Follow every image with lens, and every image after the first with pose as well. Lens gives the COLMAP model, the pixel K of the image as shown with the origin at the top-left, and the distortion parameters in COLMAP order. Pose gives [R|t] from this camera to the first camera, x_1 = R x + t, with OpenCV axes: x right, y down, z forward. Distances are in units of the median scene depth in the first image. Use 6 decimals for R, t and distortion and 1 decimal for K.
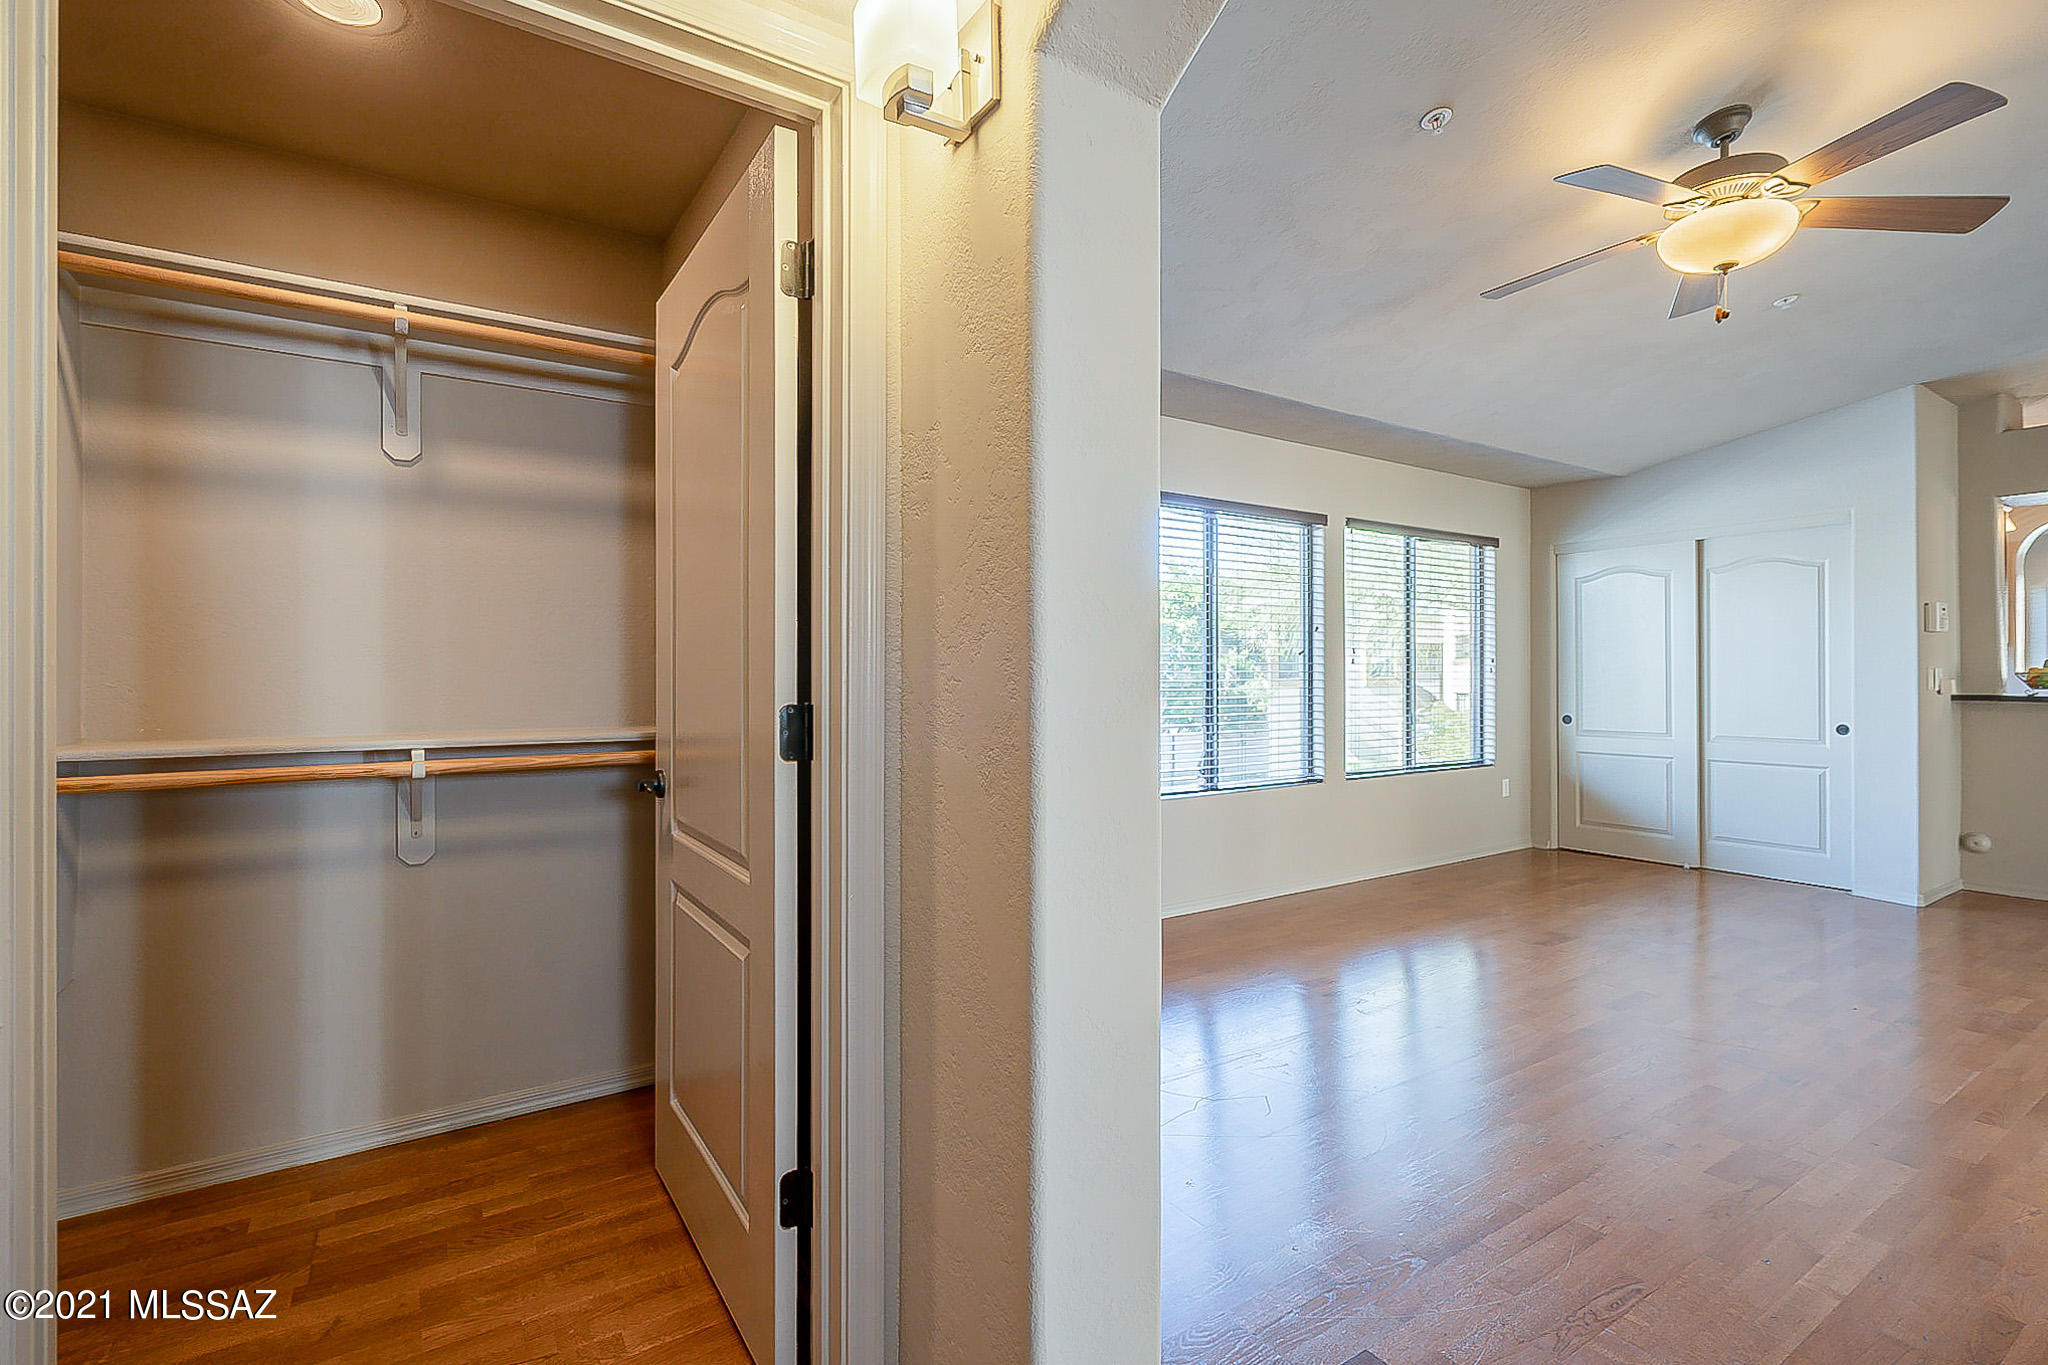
lens RADIAL K [[949.9, 0, 1036.8], [0, 949.9, 669.0], [0, 0, 1]] dist [-0.007107, 0.001539]
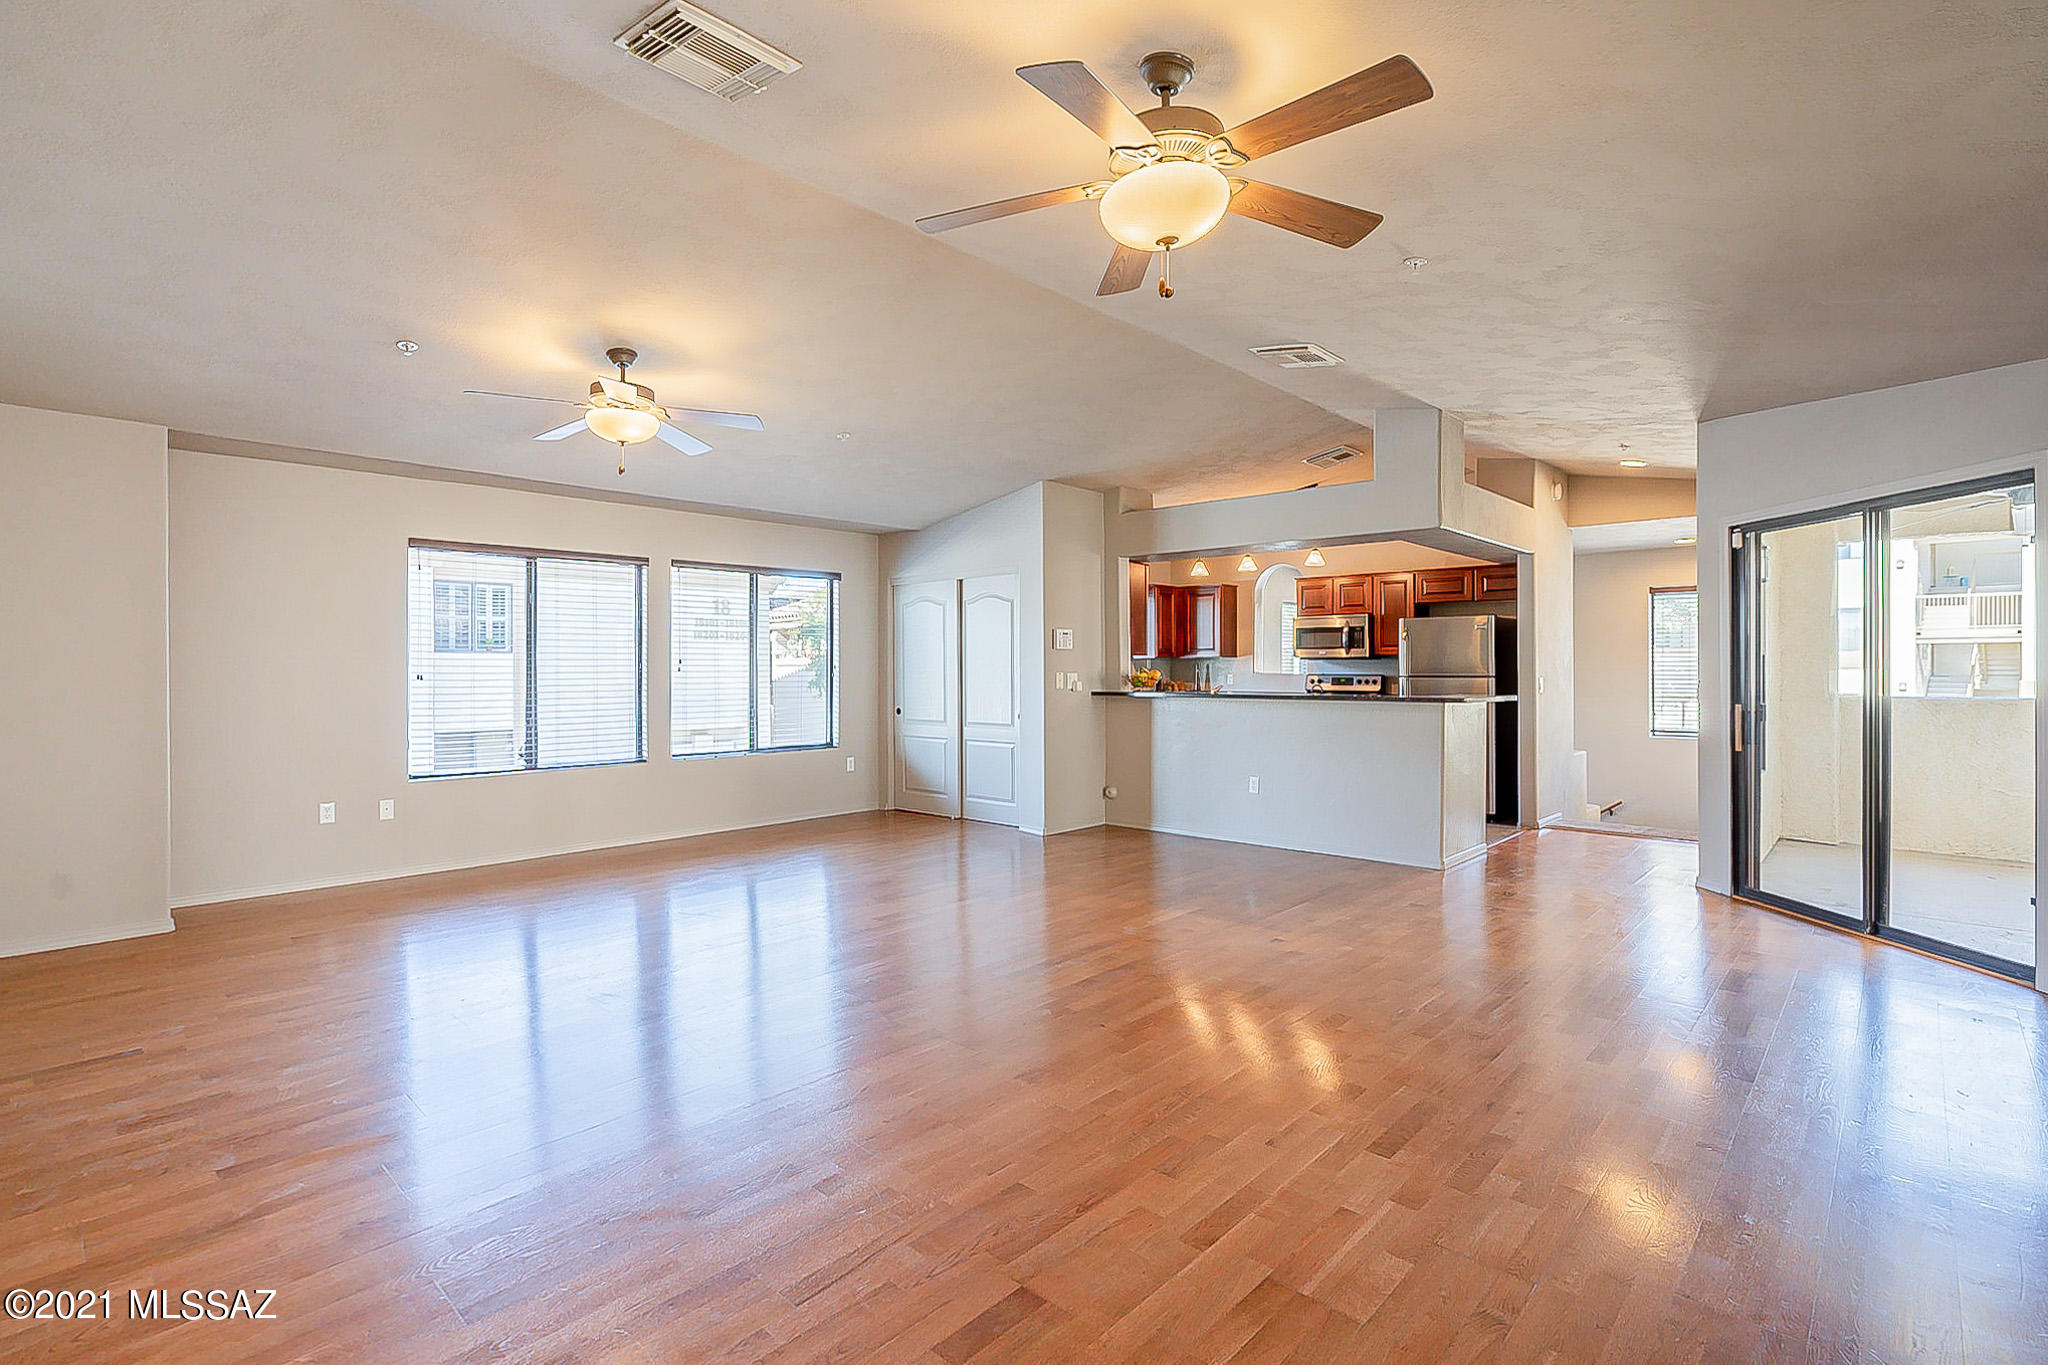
lens RADIAL K [[949.9, 0, 1022.7], [0, 949.9, 669.7], [0, 0, 1]] dist [-0.007107, 0.001539]
pose [[0.975445, -0.003955, 0.220206, 0.486859], [0.002343, 0.999969, 0.007579, -0.016229], [-0.220230, -0.006877, 0.975424, -0.371492]]
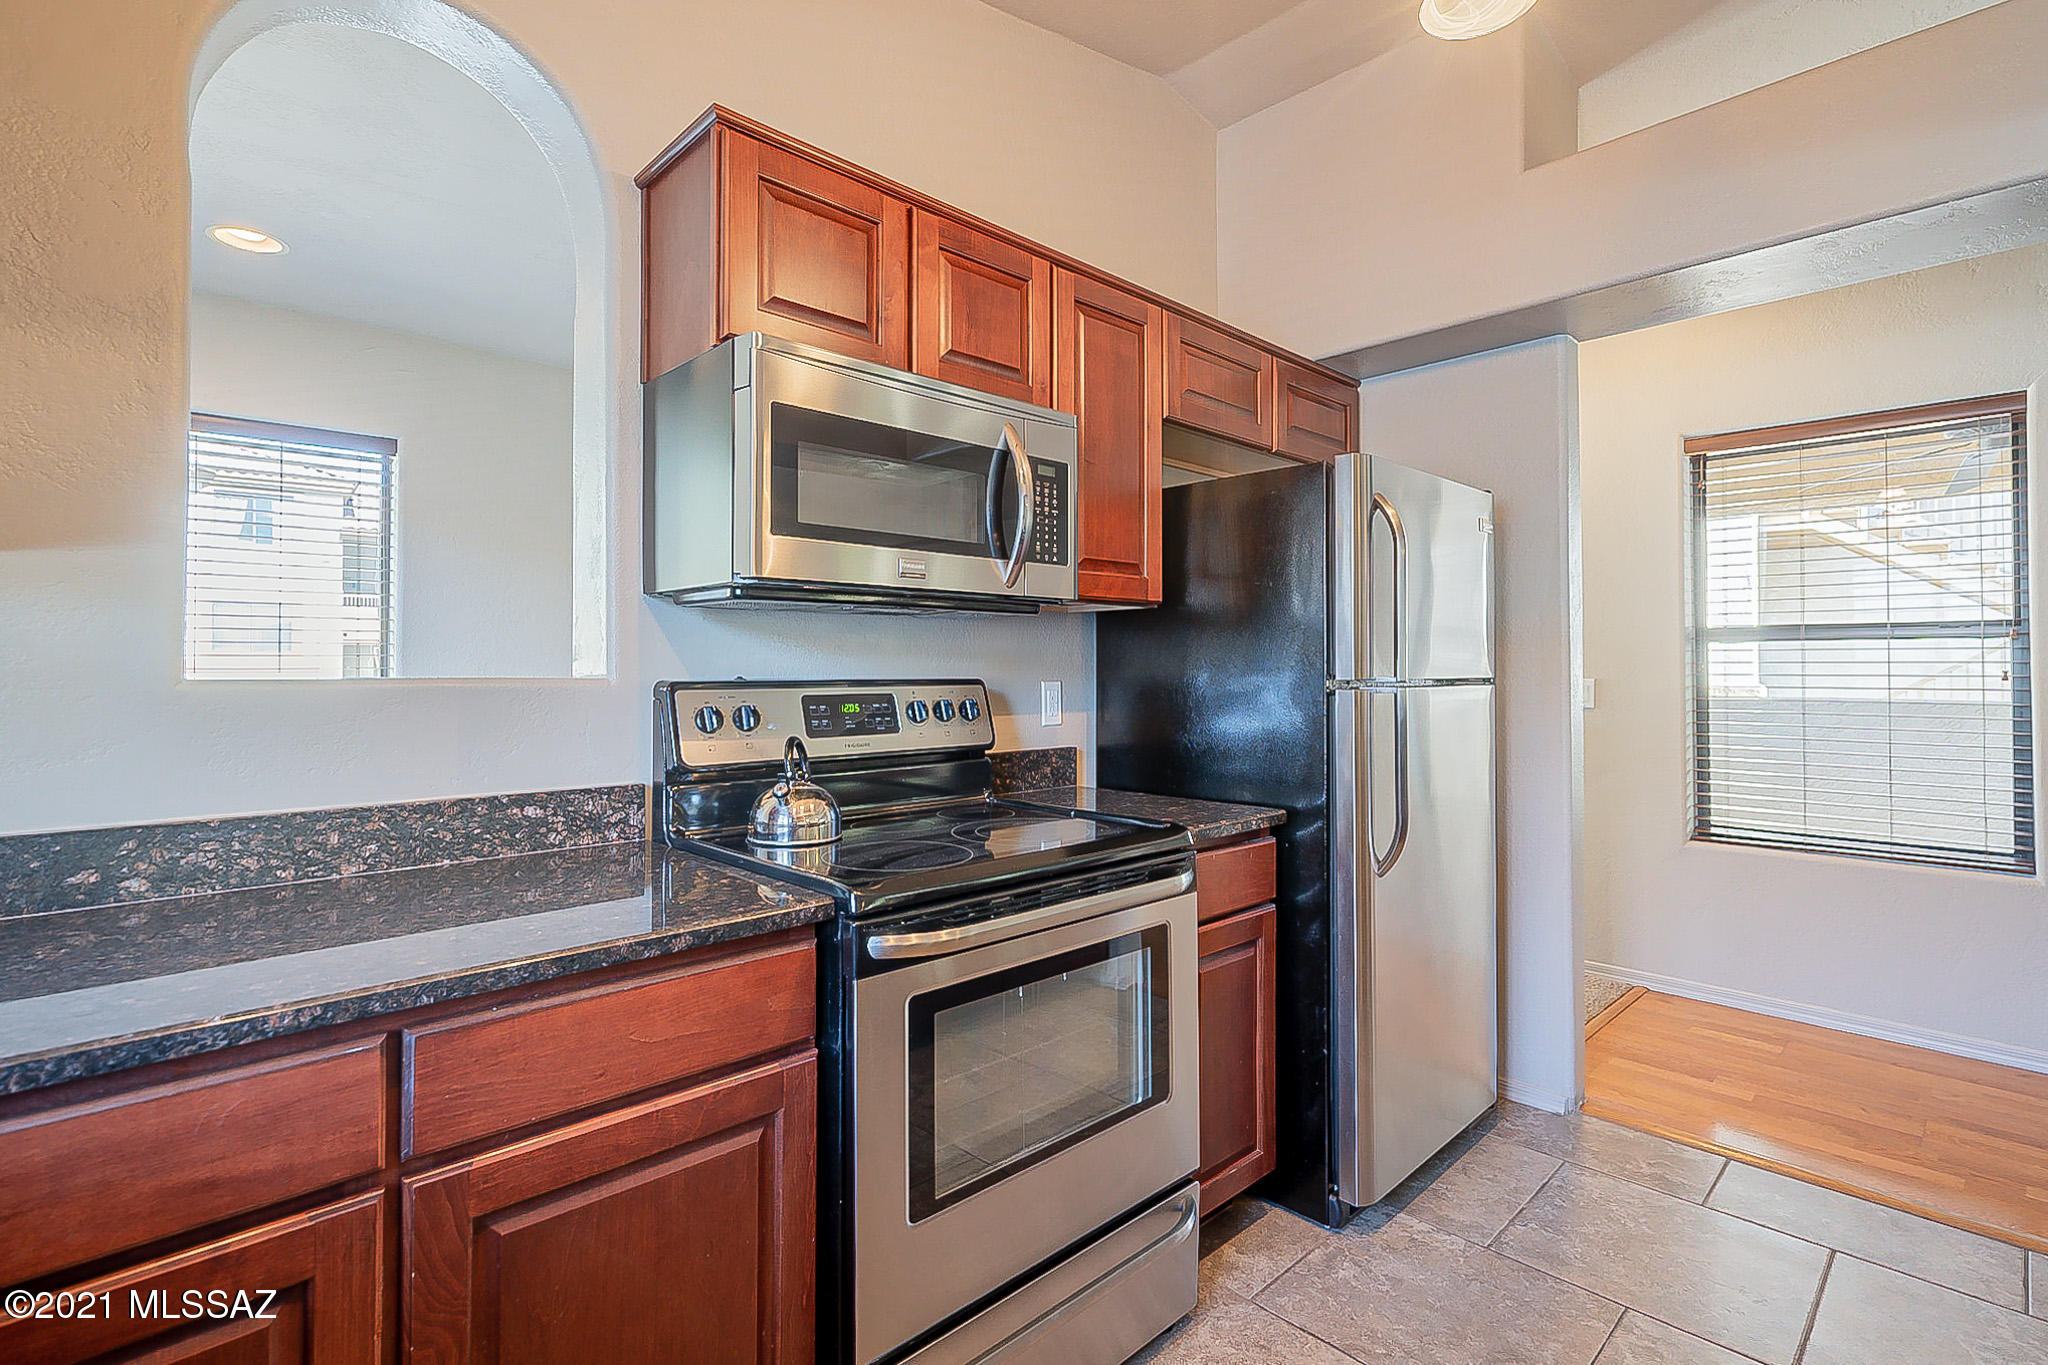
lens RADIAL K [[949.9, 0, 992.8], [0, 949.9, 659.8], [0, 0, 1]] dist [-0.007107, 0.001539]
pose [[-0.151639, 0.005878, 0.988419, 1.028131], [-0.004556, 0.999968, -0.006645, -0.000028], [-0.988425, -0.005510, -0.151607, 1.090244]]
